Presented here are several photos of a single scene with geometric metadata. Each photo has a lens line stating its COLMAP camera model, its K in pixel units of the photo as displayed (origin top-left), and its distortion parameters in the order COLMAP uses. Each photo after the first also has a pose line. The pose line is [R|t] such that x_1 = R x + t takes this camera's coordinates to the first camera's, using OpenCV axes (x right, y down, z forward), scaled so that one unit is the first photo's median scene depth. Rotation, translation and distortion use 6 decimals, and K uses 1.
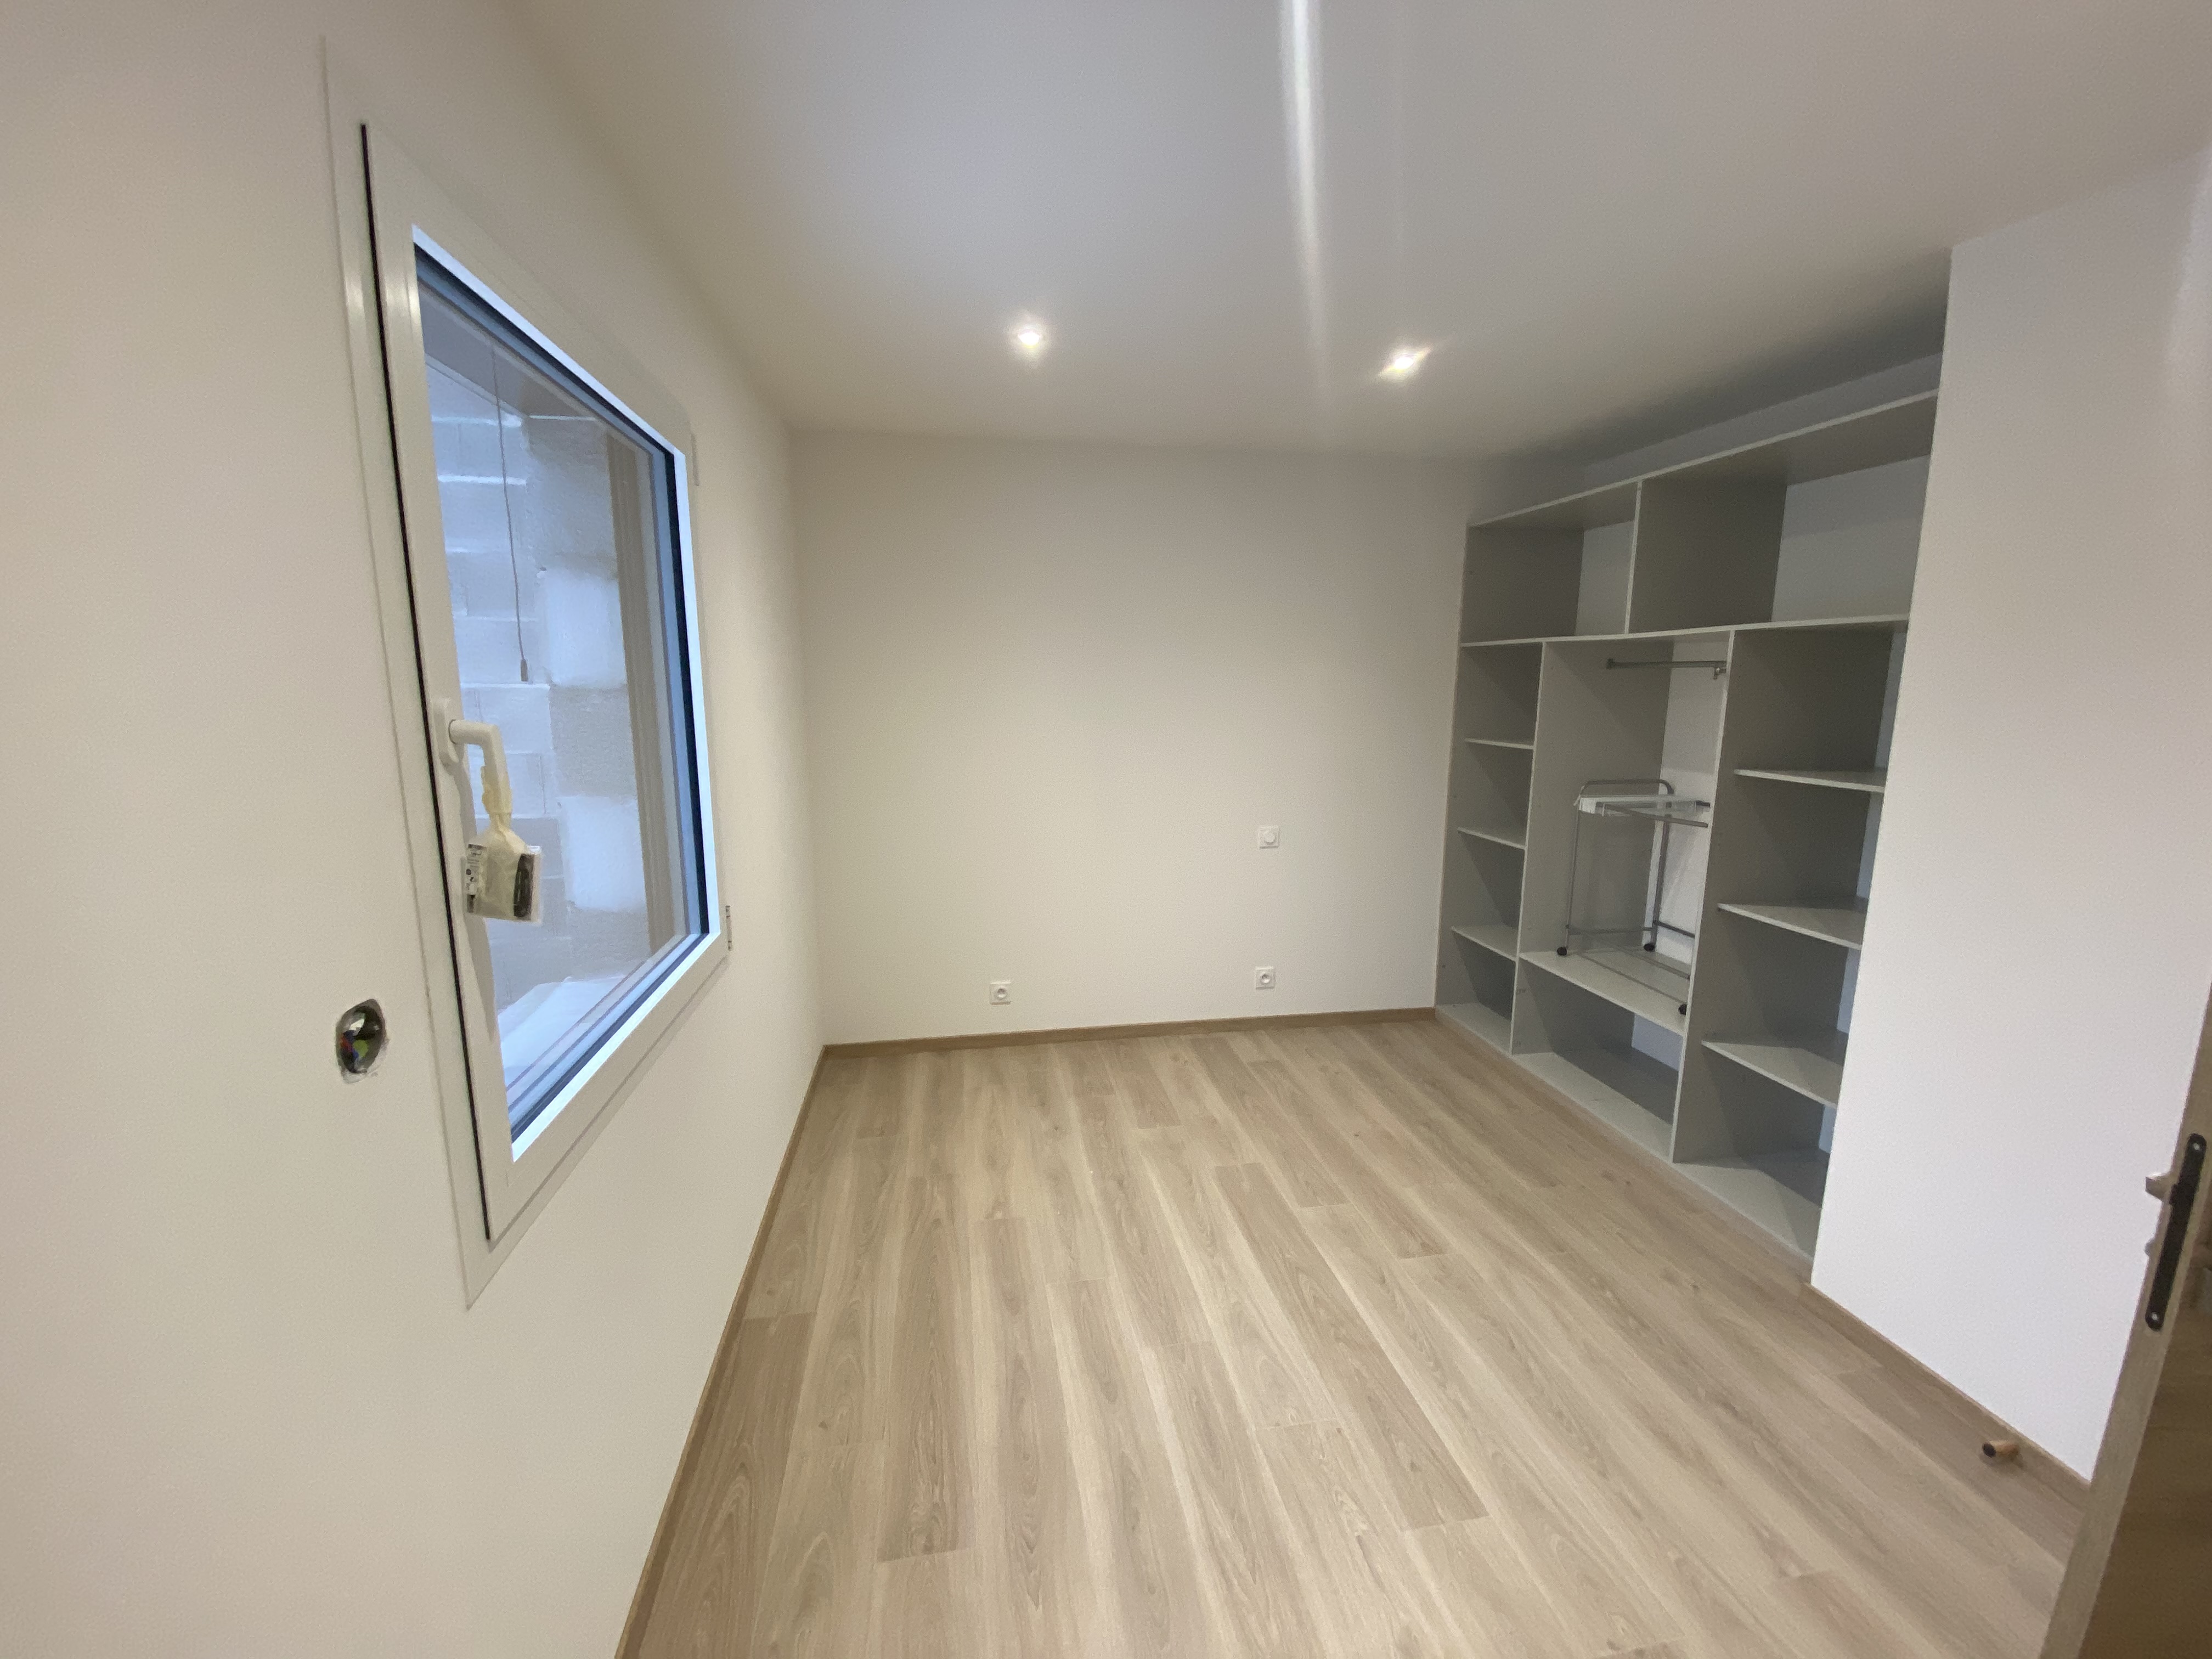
lens RADIAL K [[891.7, 0, 1100.6], [0, 891.7, 826.5], [0, 0, 1]] dist [0.002584, -0.001755]
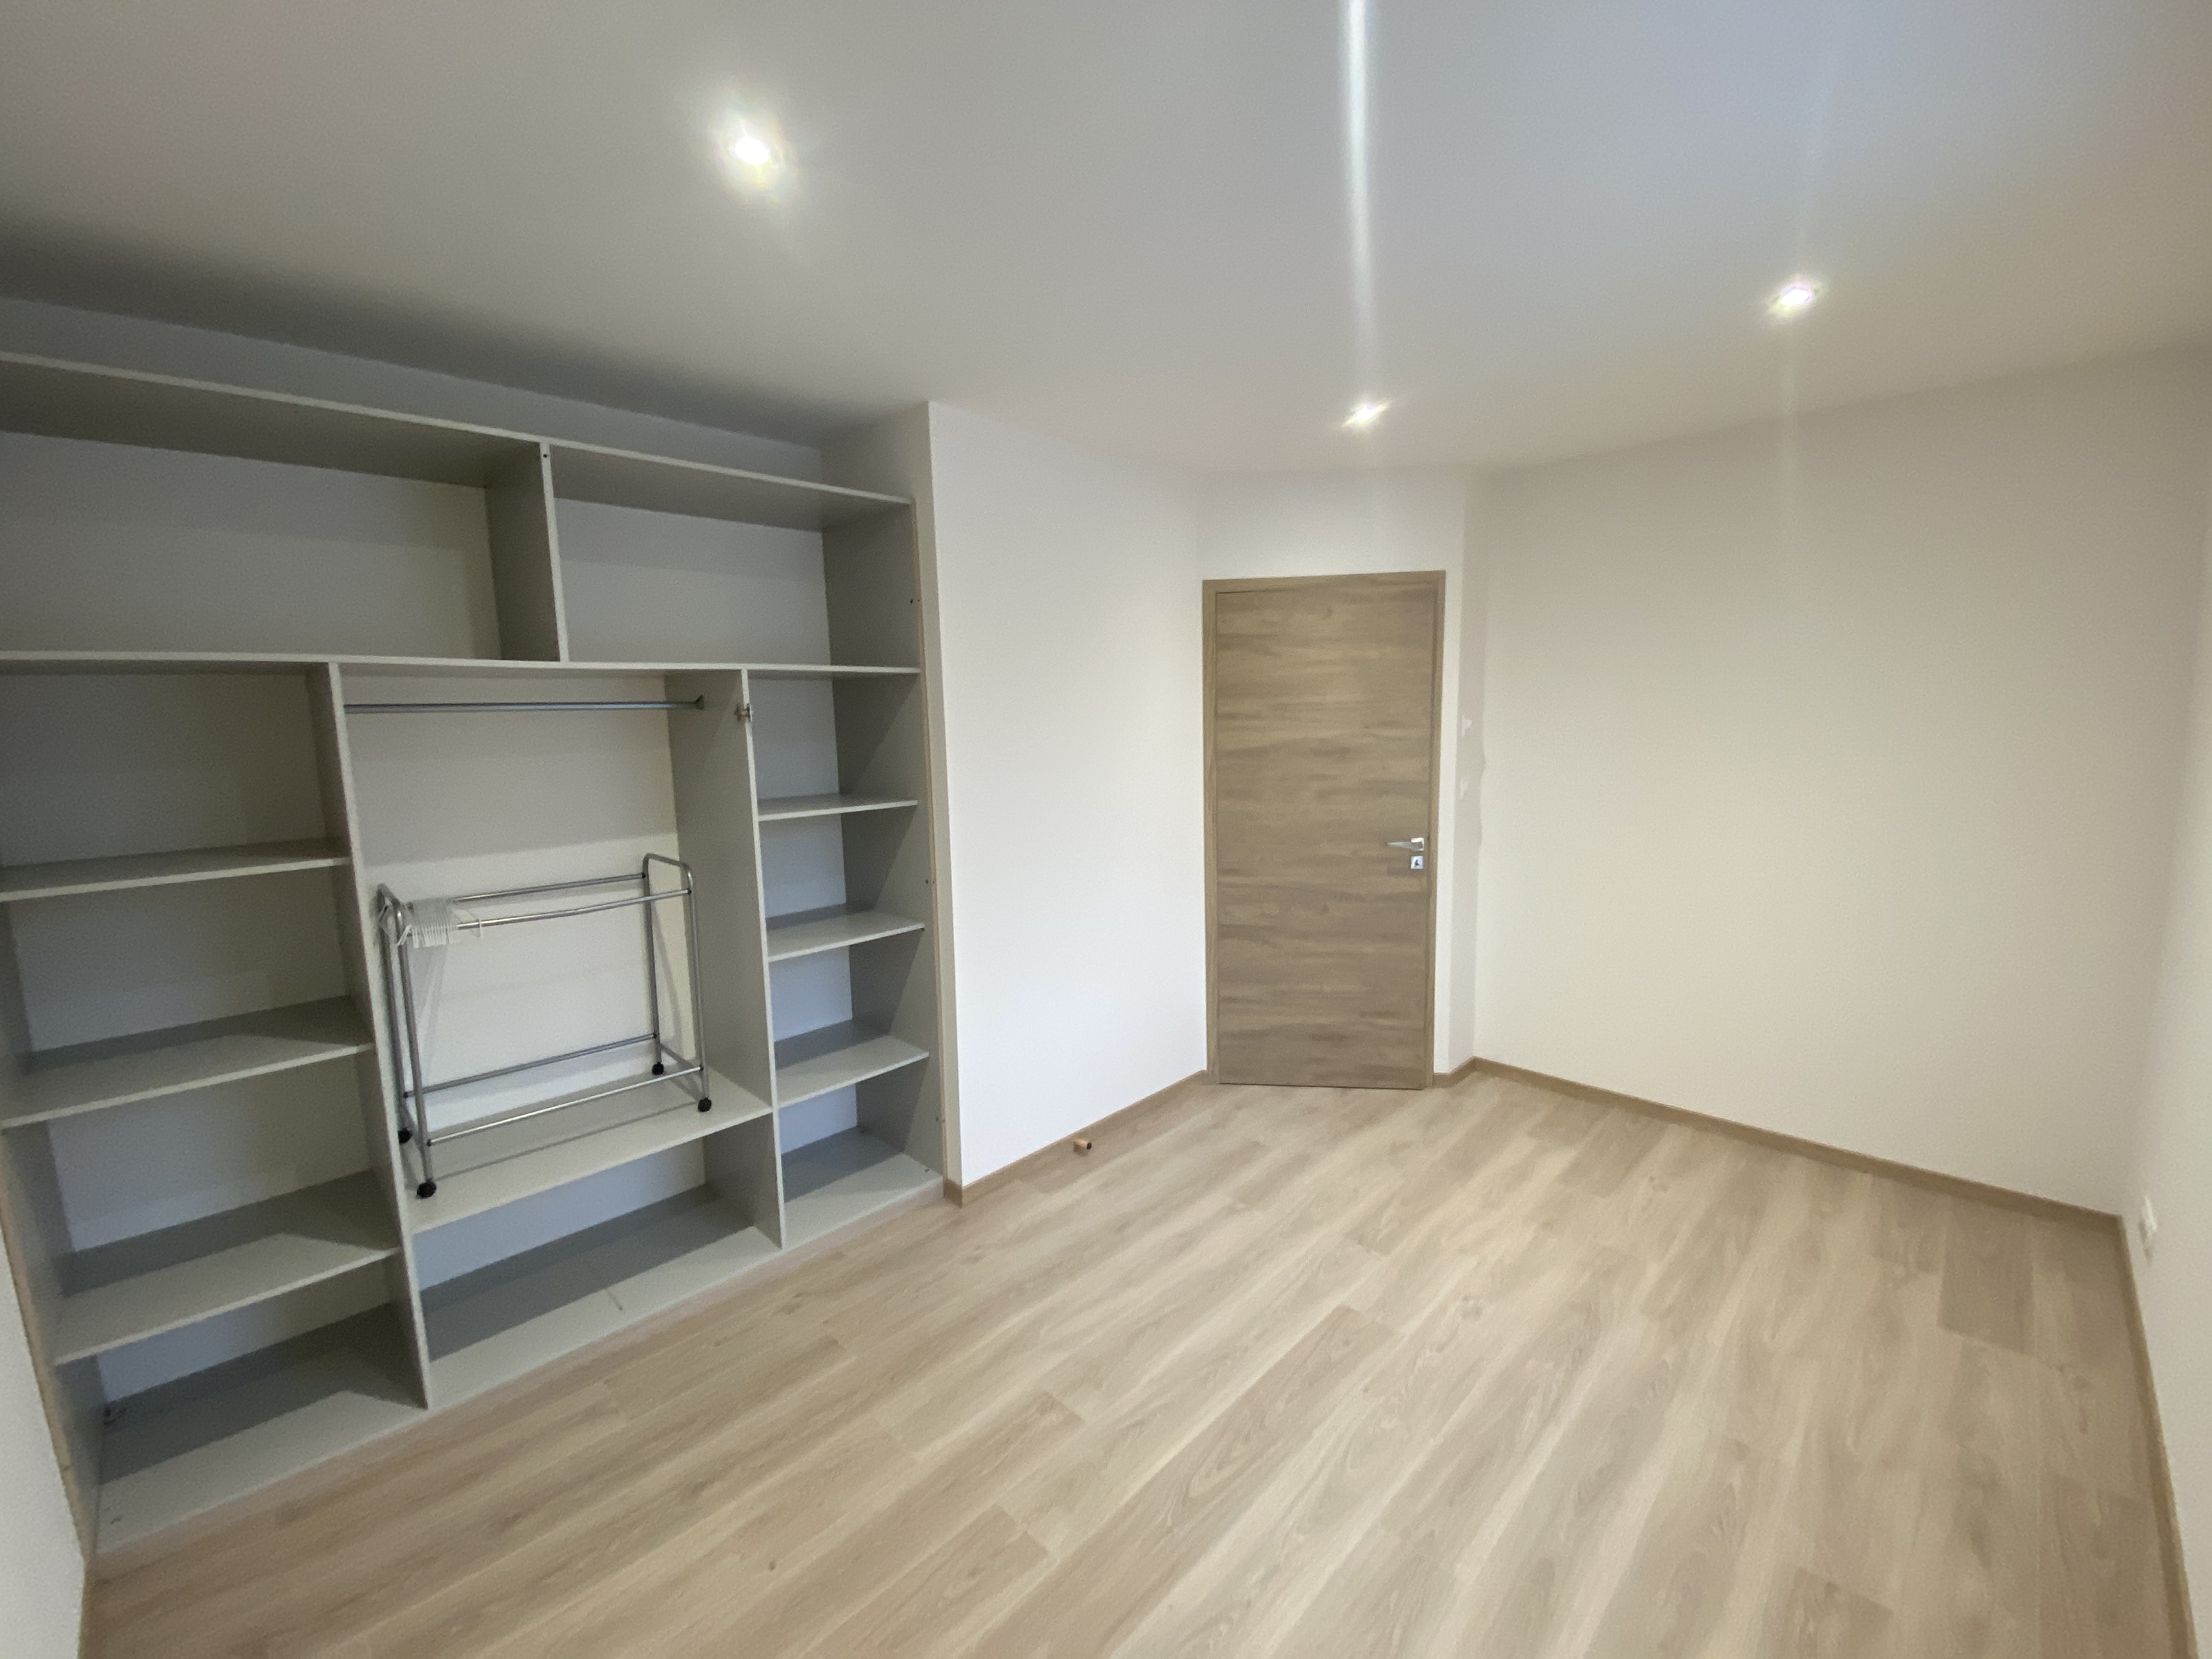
lens RADIAL K [[891.7, 0, 1118.8], [0, 891.7, 818.6], [0, 0, 1]] dist [0.002584, -0.001755]
pose [[-0.583068, -0.094018, 0.806965, -0.301385], [0.155039, 0.962150, 0.224120, -0.234938], [-0.797493, 0.255788, -0.546423, 1.333044]]
